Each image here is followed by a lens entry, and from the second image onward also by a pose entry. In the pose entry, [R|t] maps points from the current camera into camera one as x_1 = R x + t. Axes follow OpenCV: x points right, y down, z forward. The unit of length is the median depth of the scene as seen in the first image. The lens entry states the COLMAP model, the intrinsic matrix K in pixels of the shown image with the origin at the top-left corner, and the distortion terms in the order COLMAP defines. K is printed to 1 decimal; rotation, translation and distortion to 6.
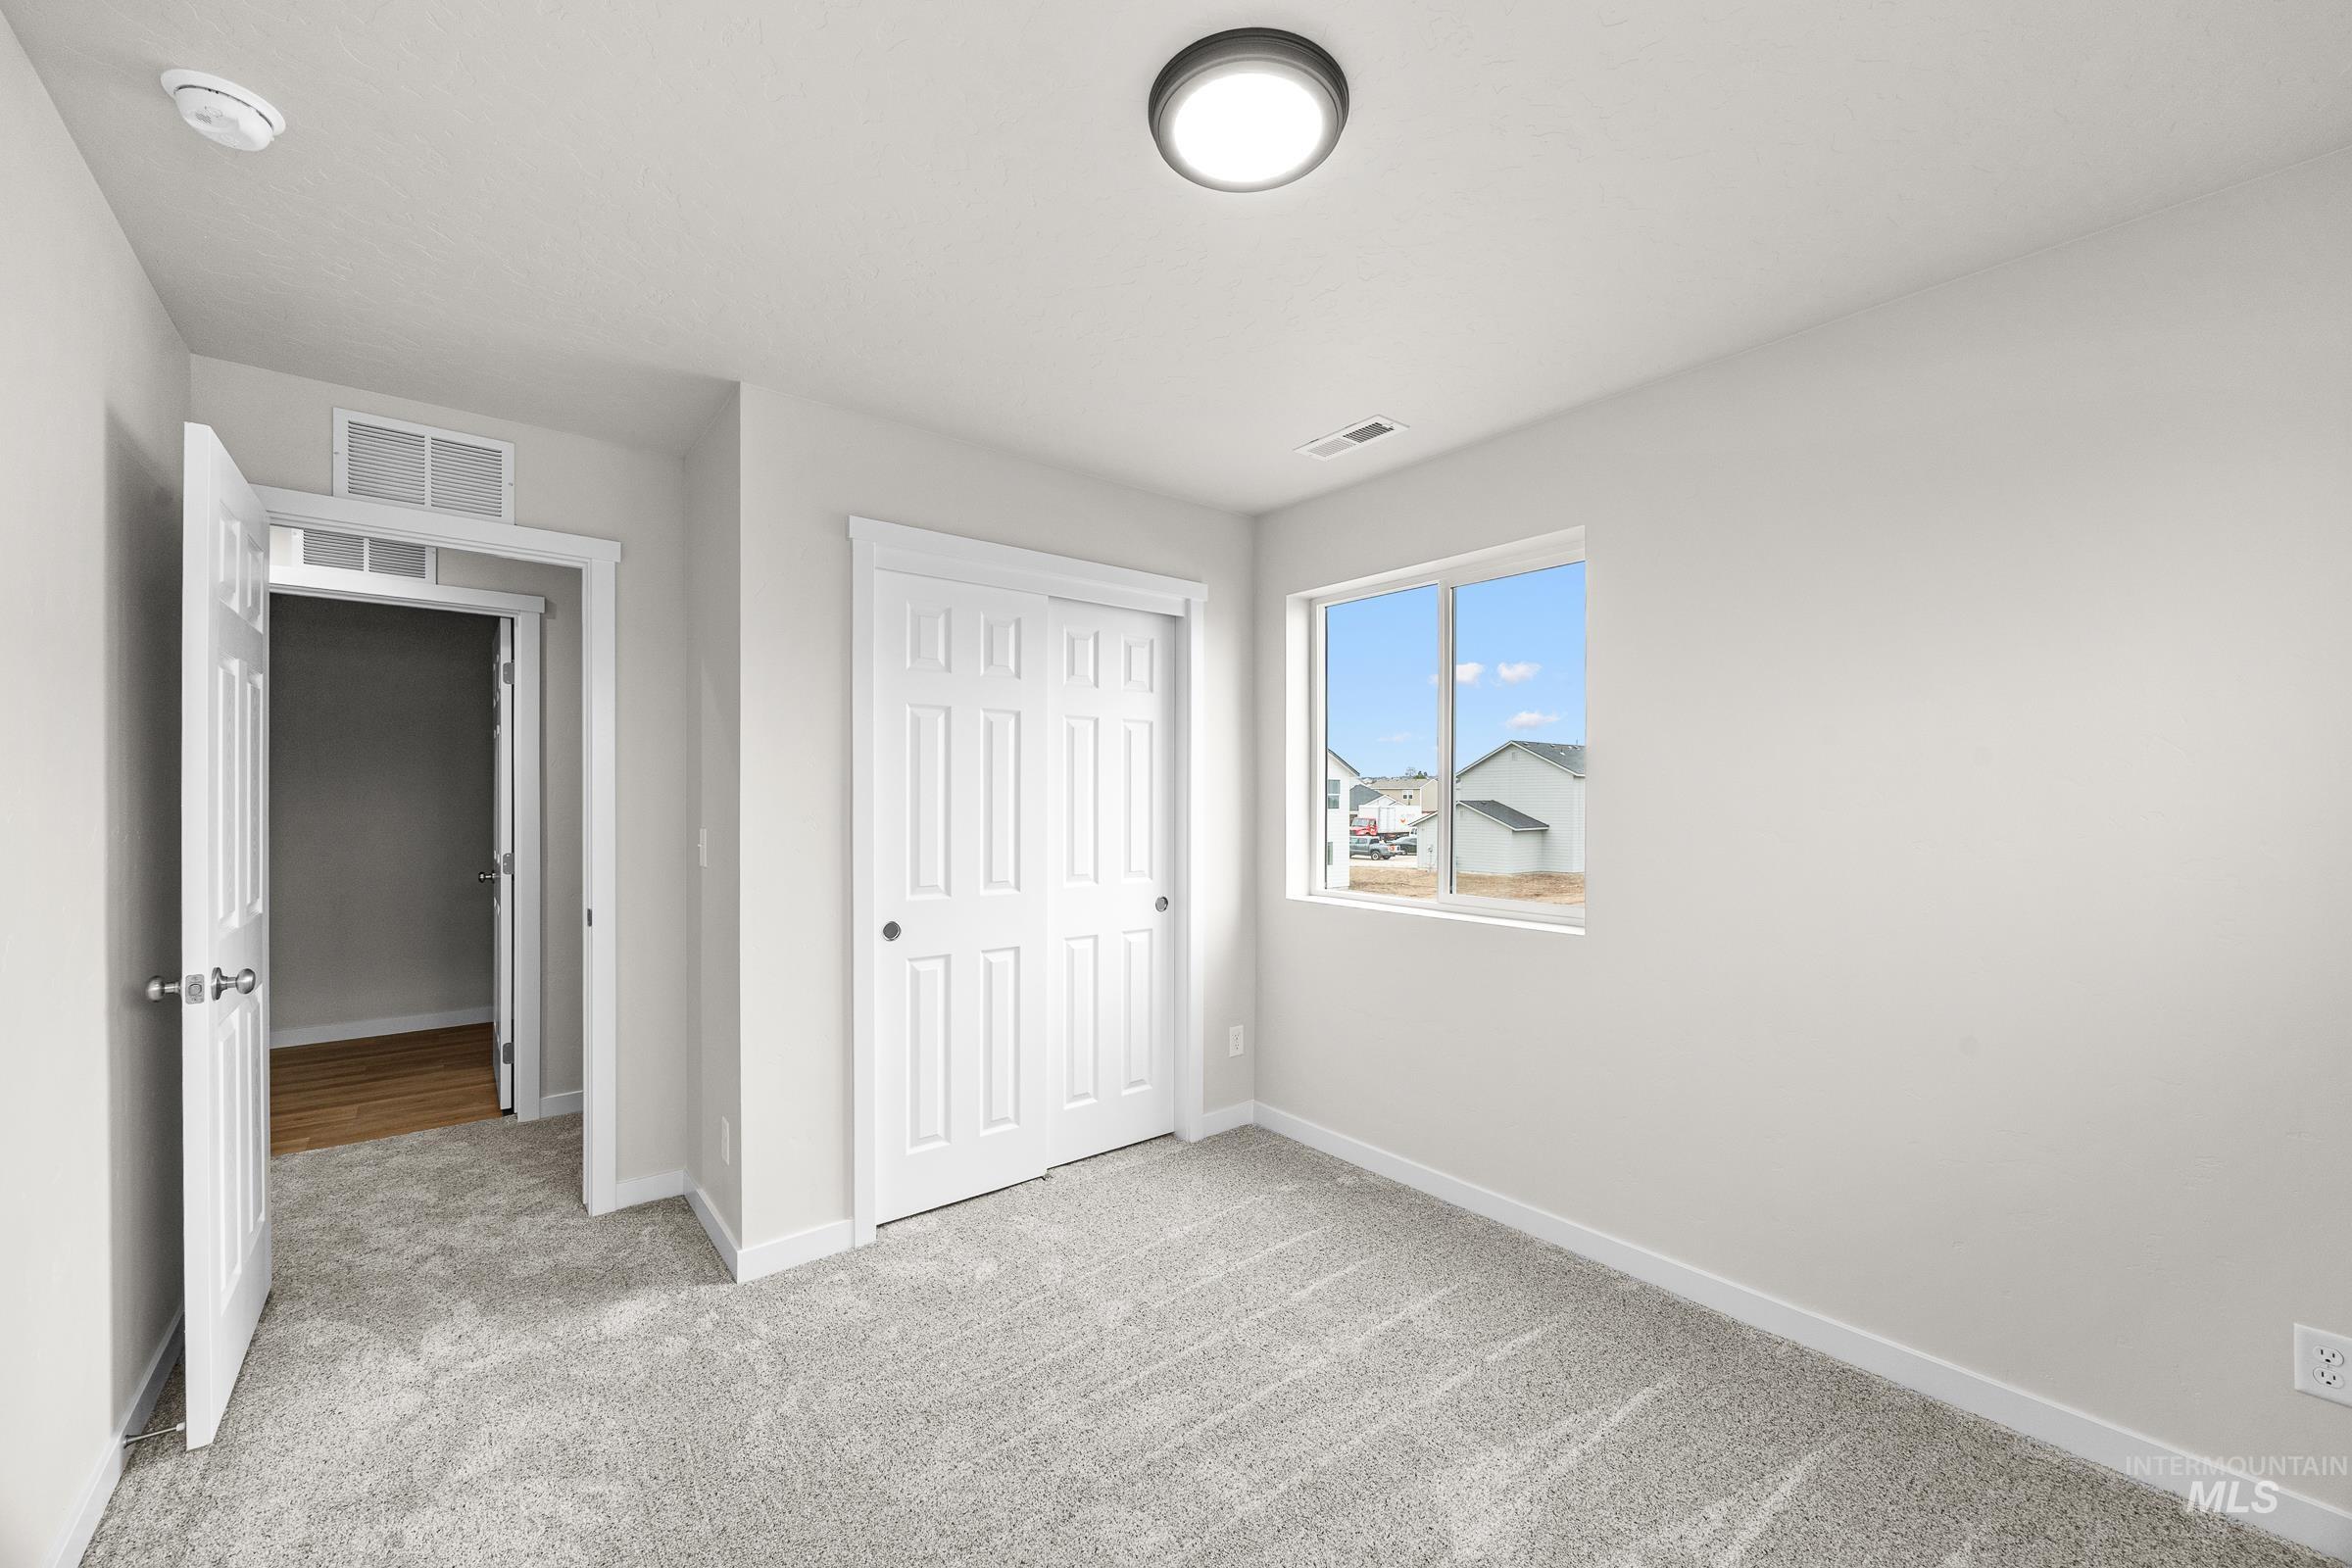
lens RADIAL K [[902.7, 0, 1176.0], [0, 902.7, 784.0], [0, 0, 1]] dist [-0.000878, 0.000111]
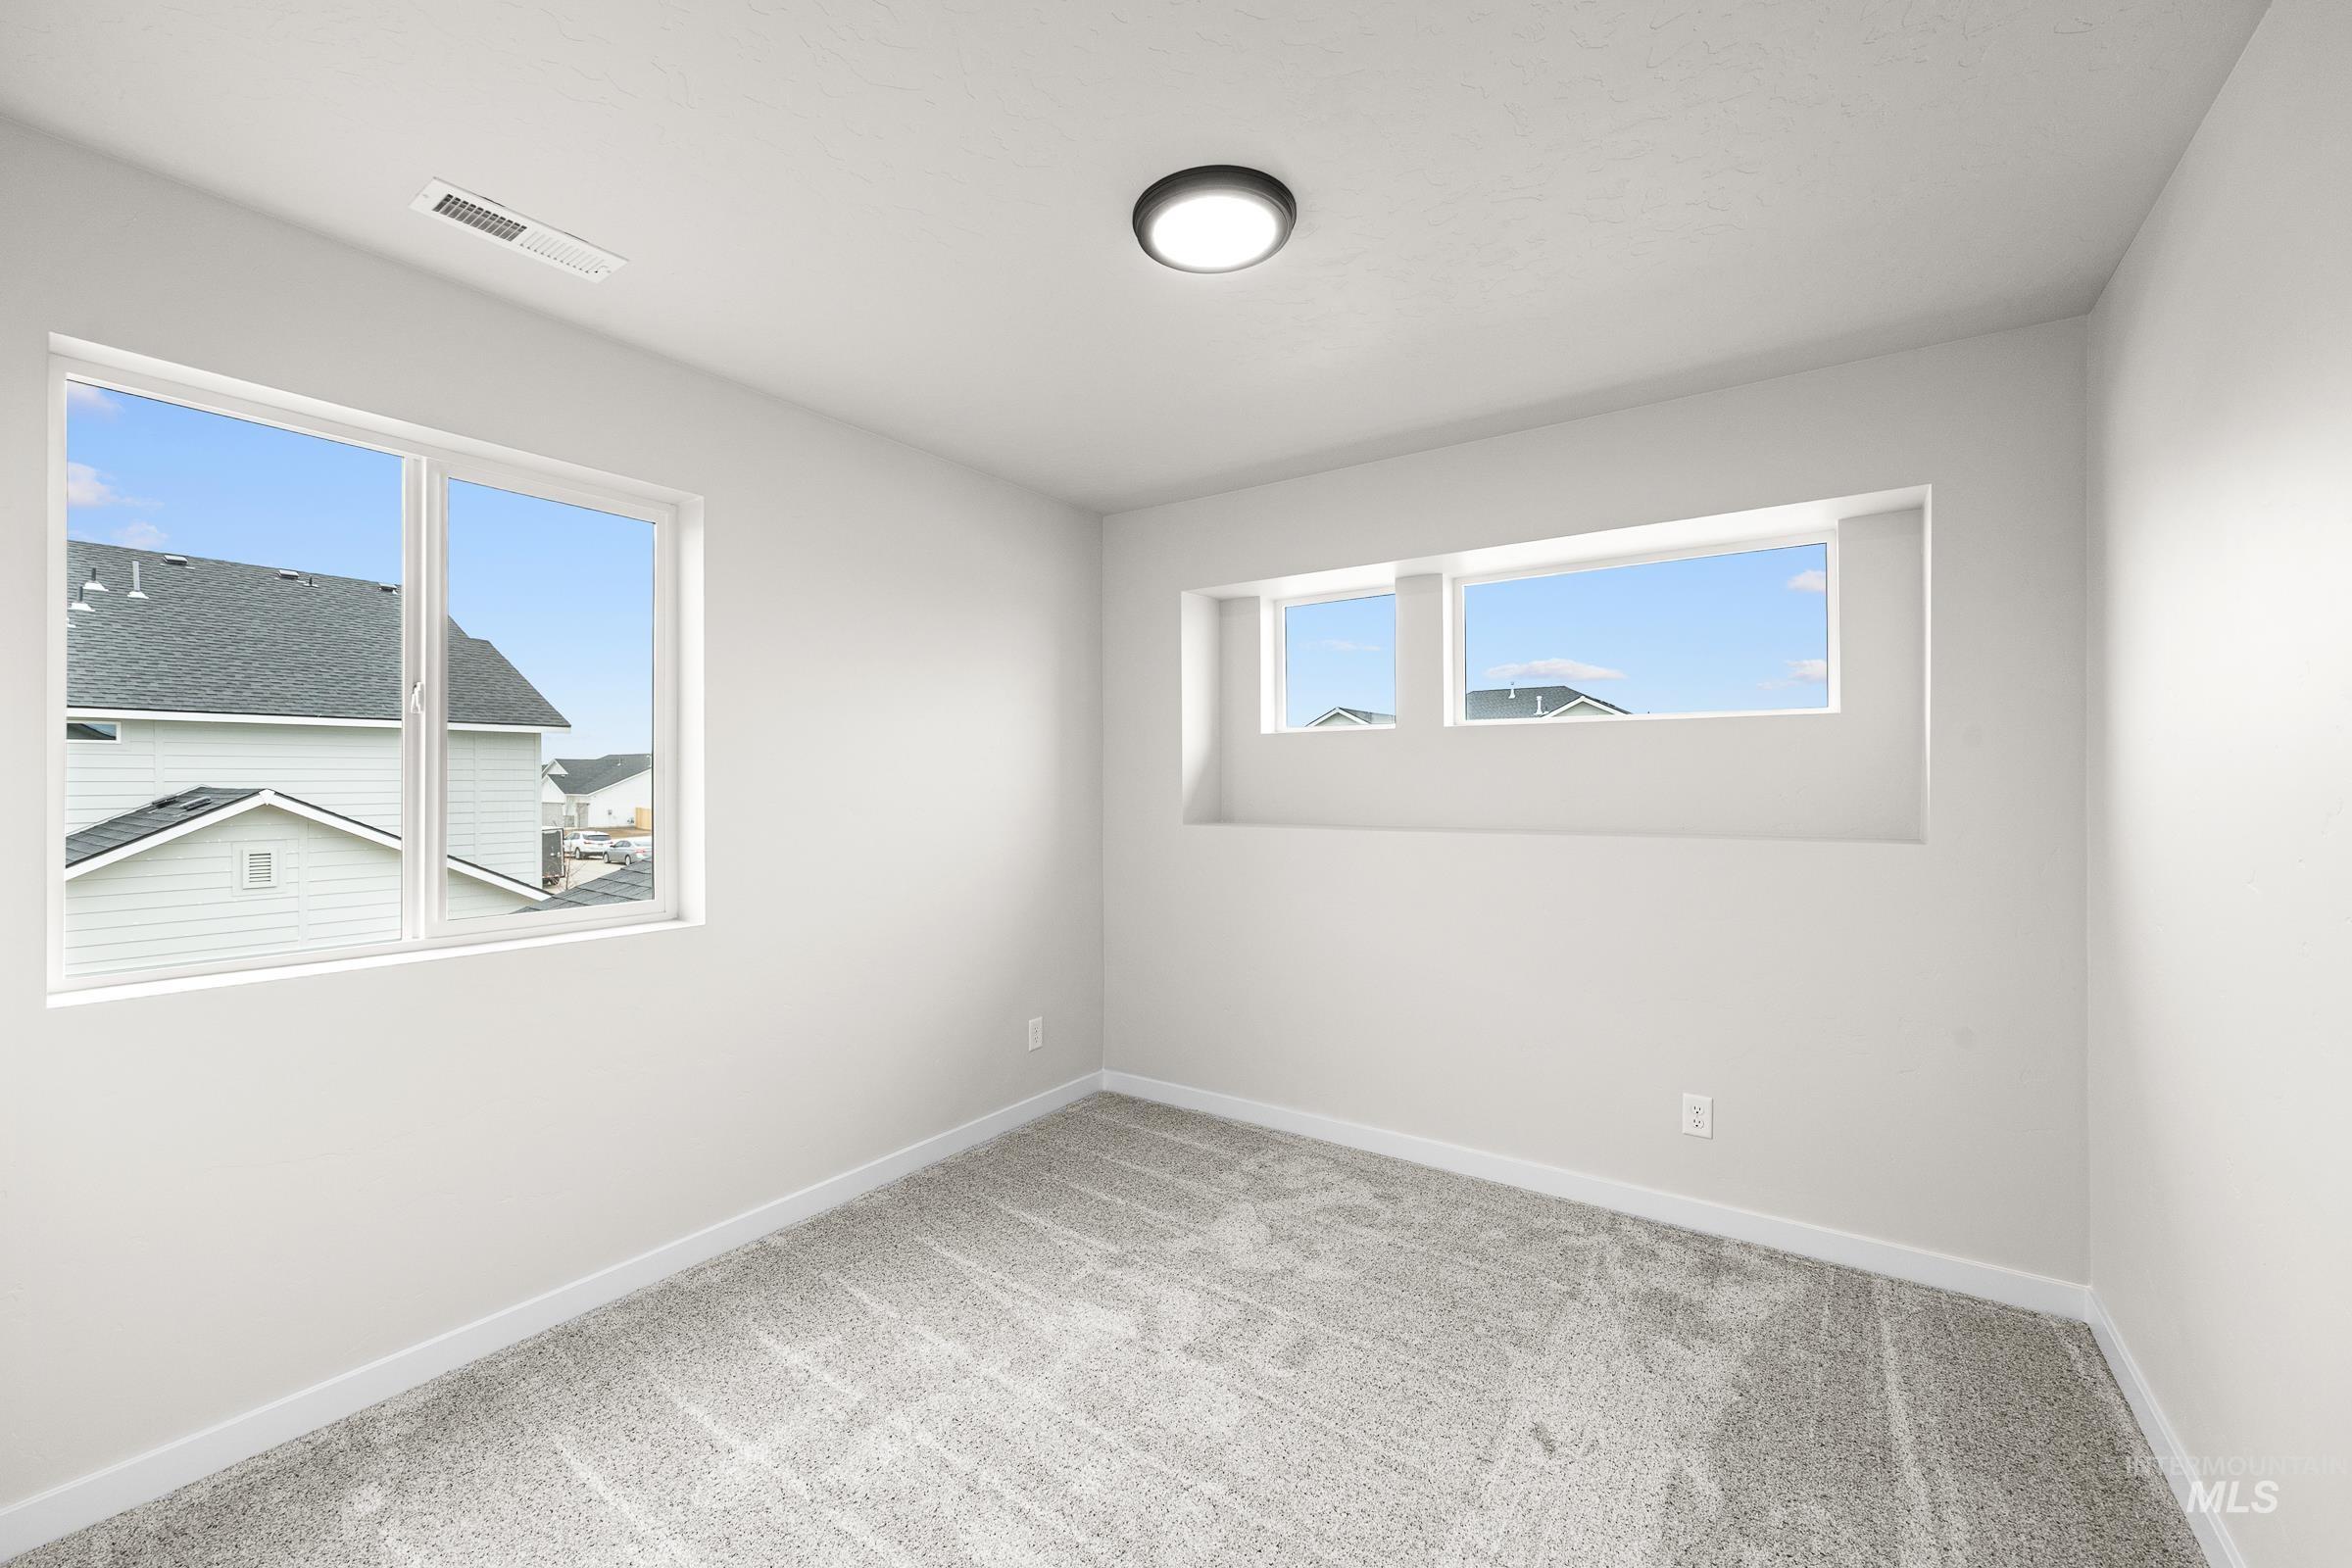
lens RADIAL K [[902.7, 0, 1176.0], [0, 902.7, 784.0], [0, 0, 1]] dist [-0.000878, 0.000111]
pose [[-0.266884, 0.005461, 0.963713, -0.680053], [-0.006800, 0.999948, -0.007549, 0.025756], [-0.963705, -0.008568, -0.266833, 0.882358]]
